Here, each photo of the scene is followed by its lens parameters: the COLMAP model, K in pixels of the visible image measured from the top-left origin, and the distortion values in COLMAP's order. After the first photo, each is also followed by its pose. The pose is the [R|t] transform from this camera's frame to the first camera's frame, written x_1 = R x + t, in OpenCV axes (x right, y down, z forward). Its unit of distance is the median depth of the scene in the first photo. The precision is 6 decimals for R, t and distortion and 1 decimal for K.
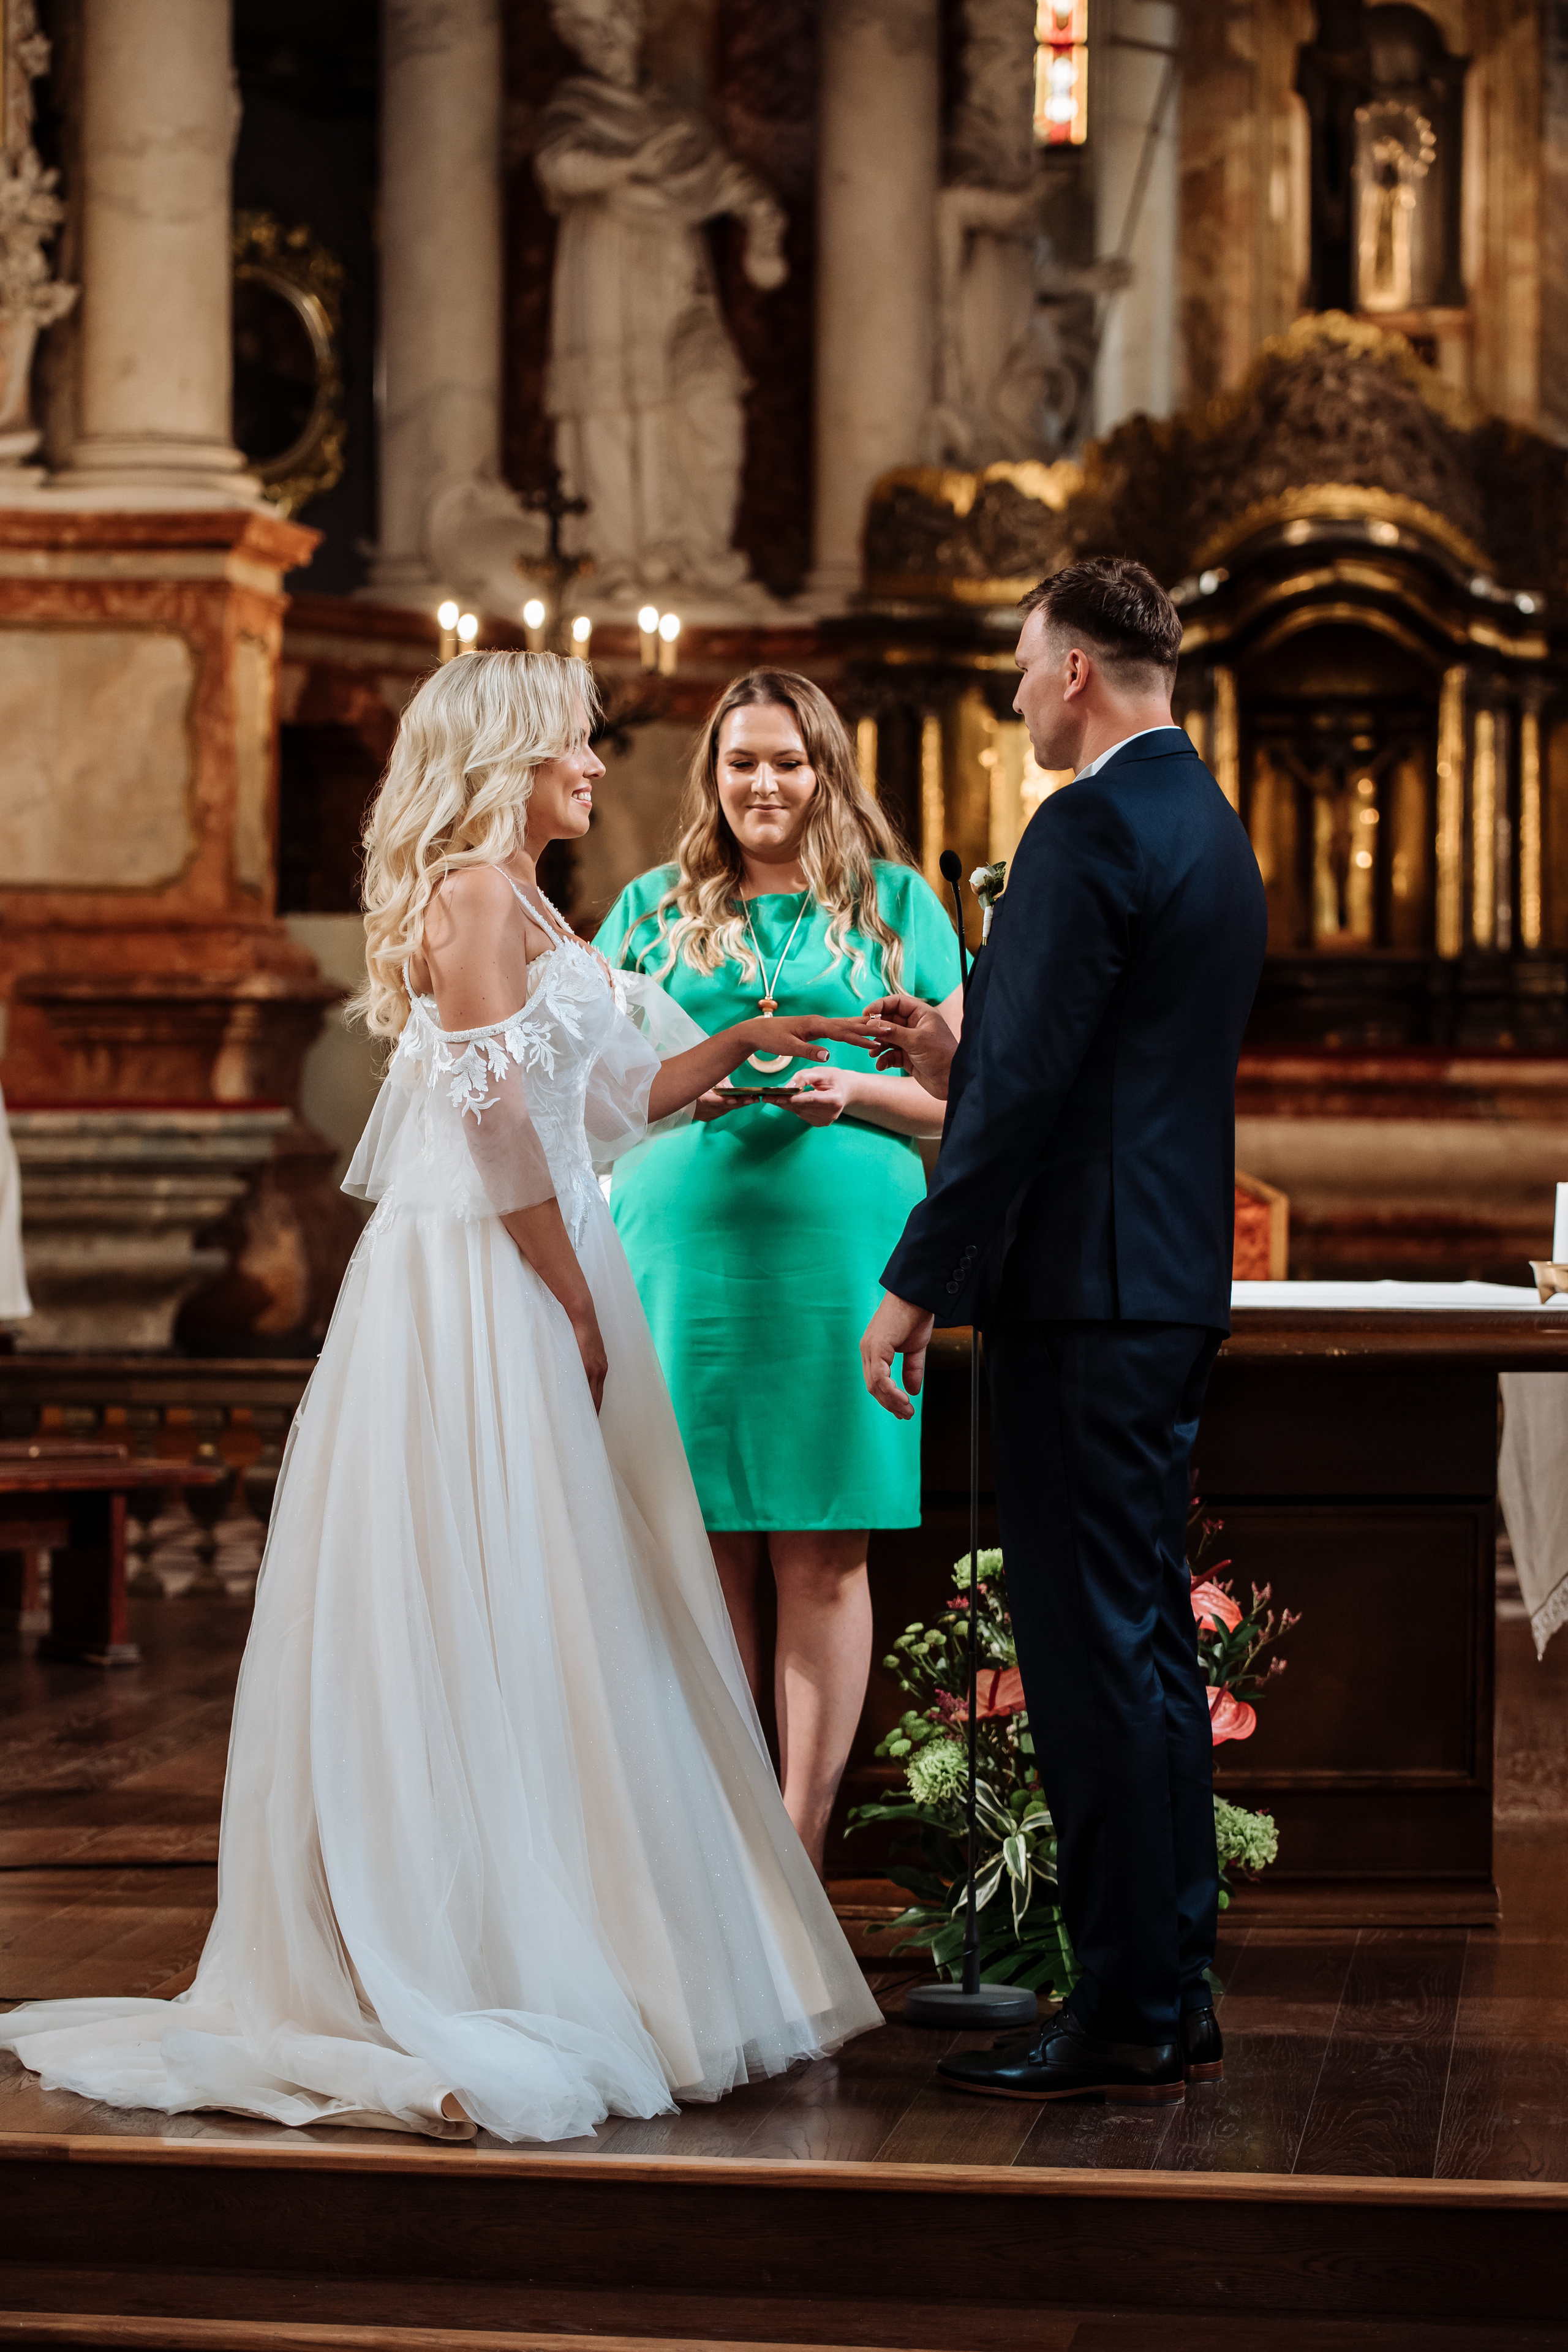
lens RADIAL K [[5606.6, 0, 789.8], [0, 5606.6, 1142.0], [0, 0, 1]] dist [-0.116726, 0.823881]
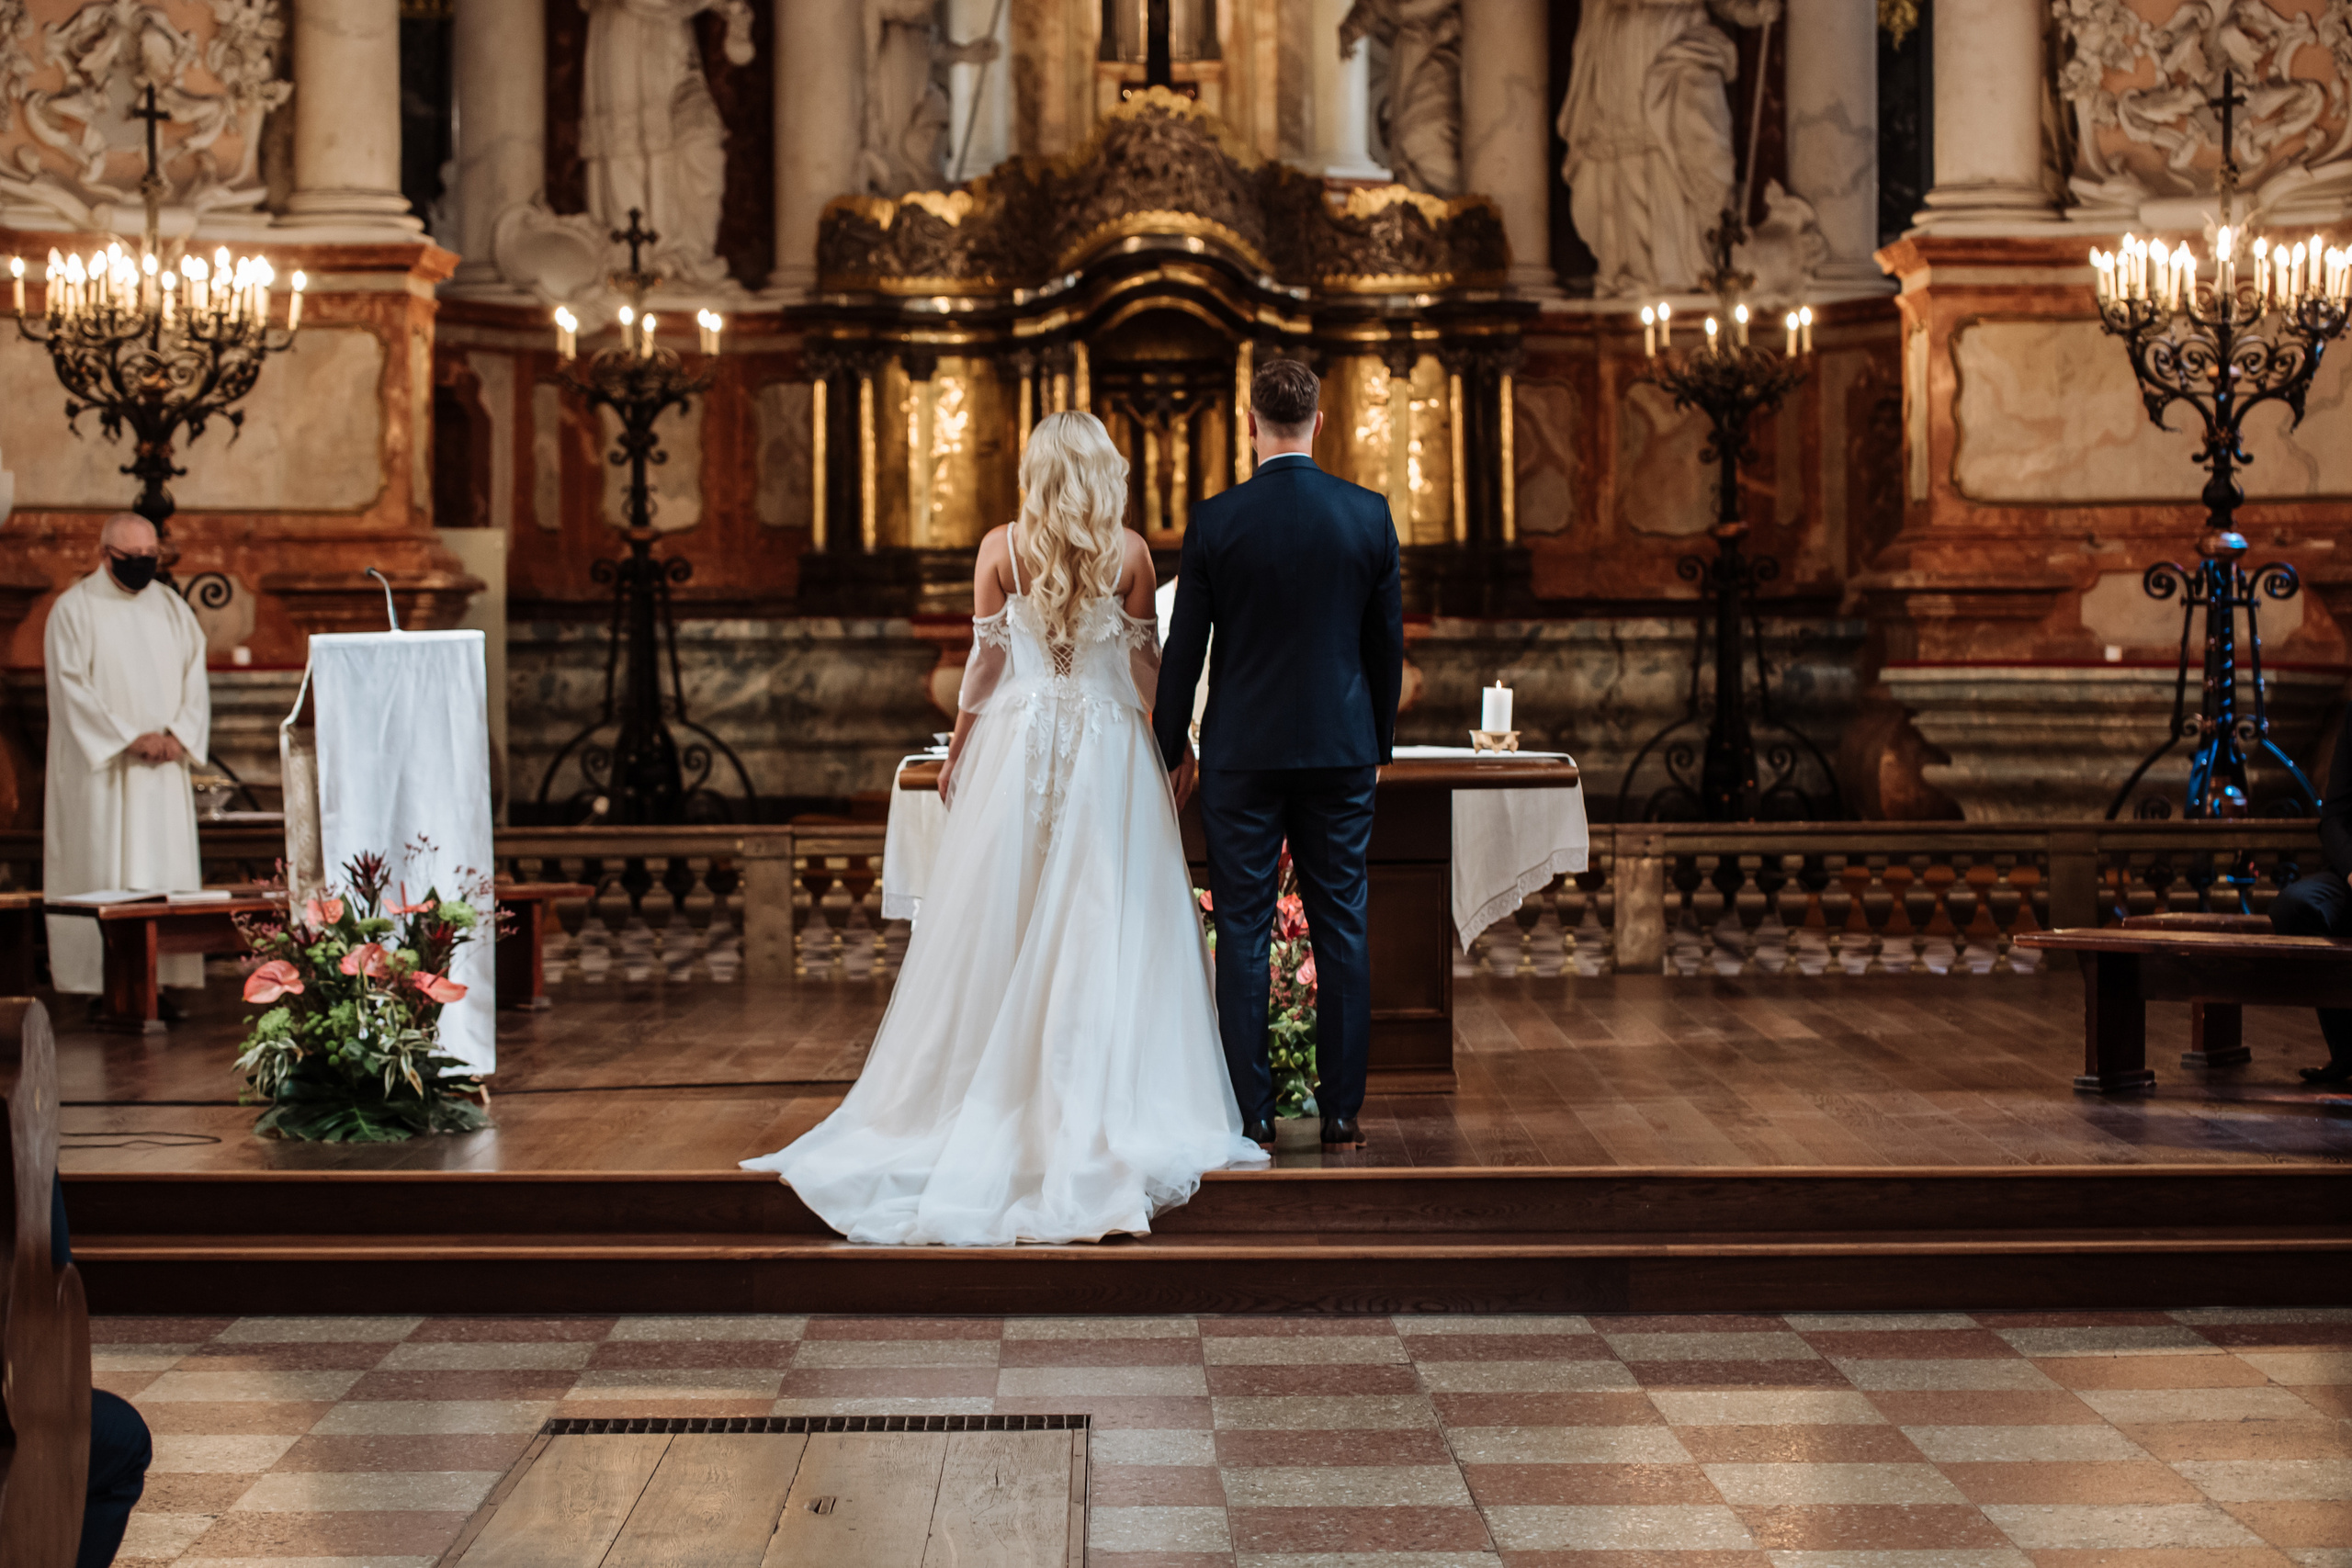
lens RADIAL K [[4822.6, 0, 1145.3], [0, 4822.6, 787.4], [0, 0, 1]] dist [-0.182421, 0.386595]
pose [[0.992007, -0.015531, 0.125222, -0.057756], [0.013162, 0.999719, 0.019726, 0.002408], [-0.125493, -0.017920, 0.991933, -0.187437]]
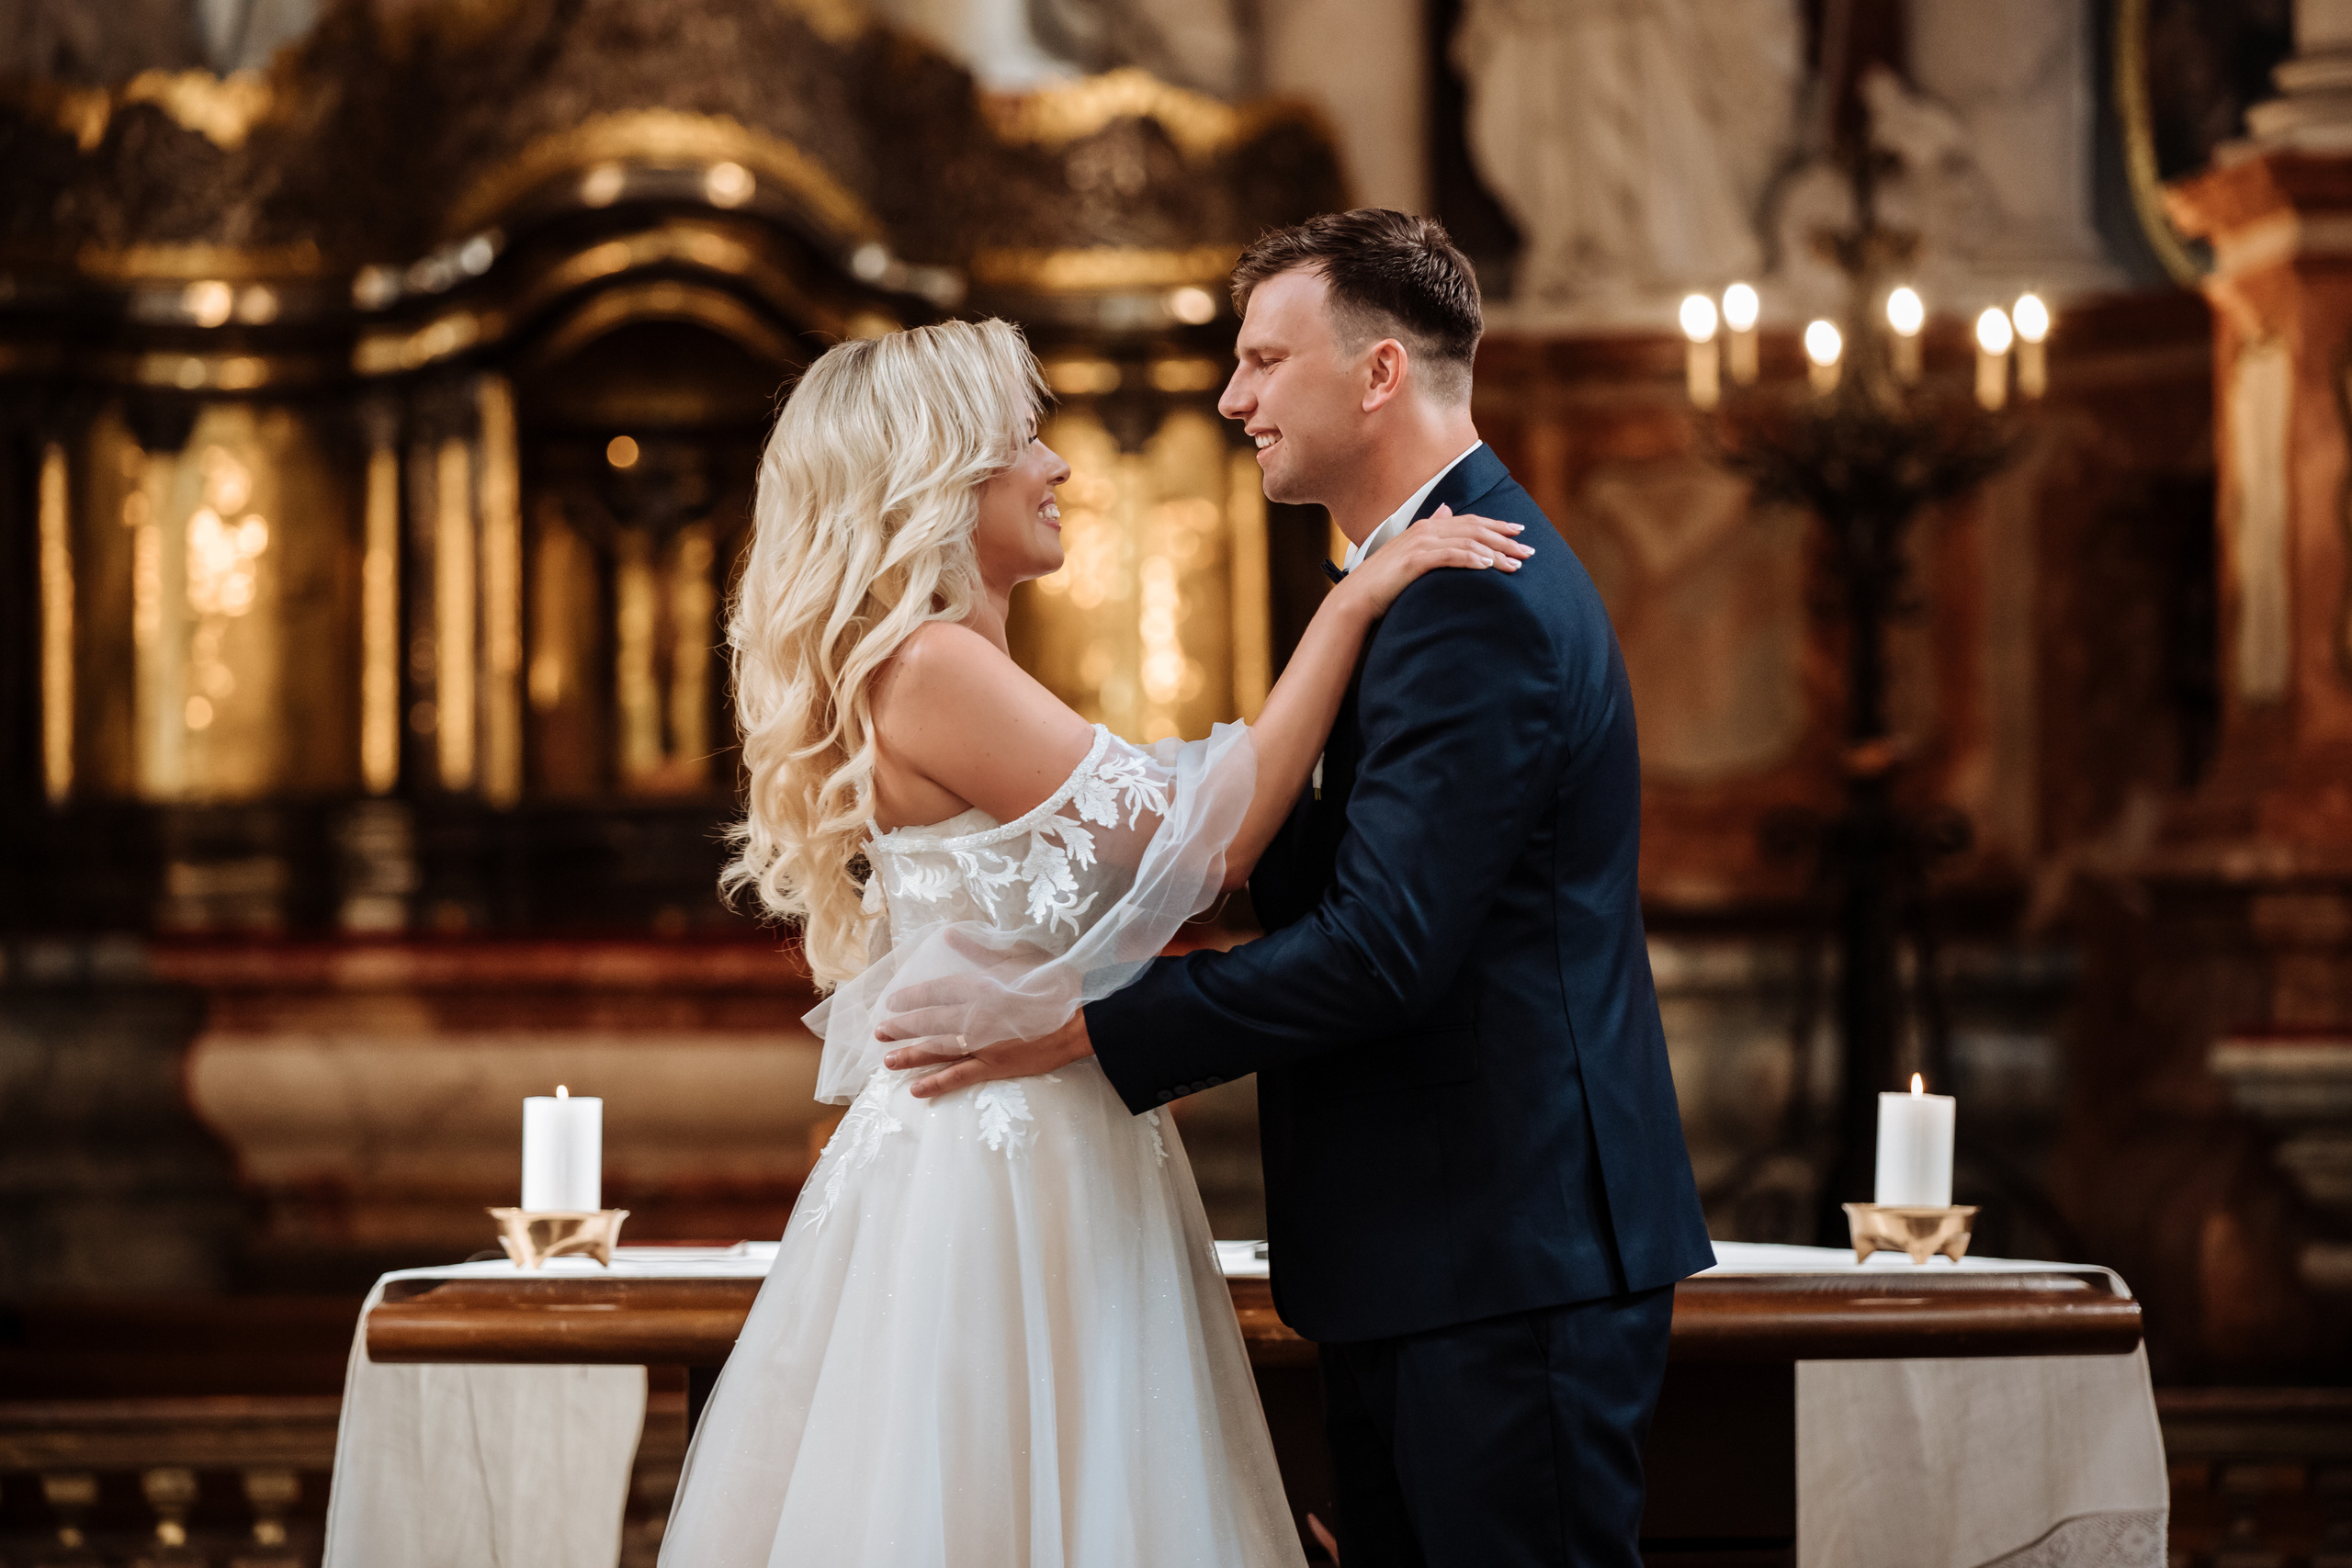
lens RADIAL K [[8262.7, 0, 1176.0], [0, 8262.7, 784.0], [0, 0, 1]] dist [0.117449, 3.466338]
pose [[0.976542, -0.003228, 0.215304, -0.059392], [0.011078, 0.999317, -0.035265, 0.001349], [-0.215043, 0.036823, 0.975910, -0.003891]]
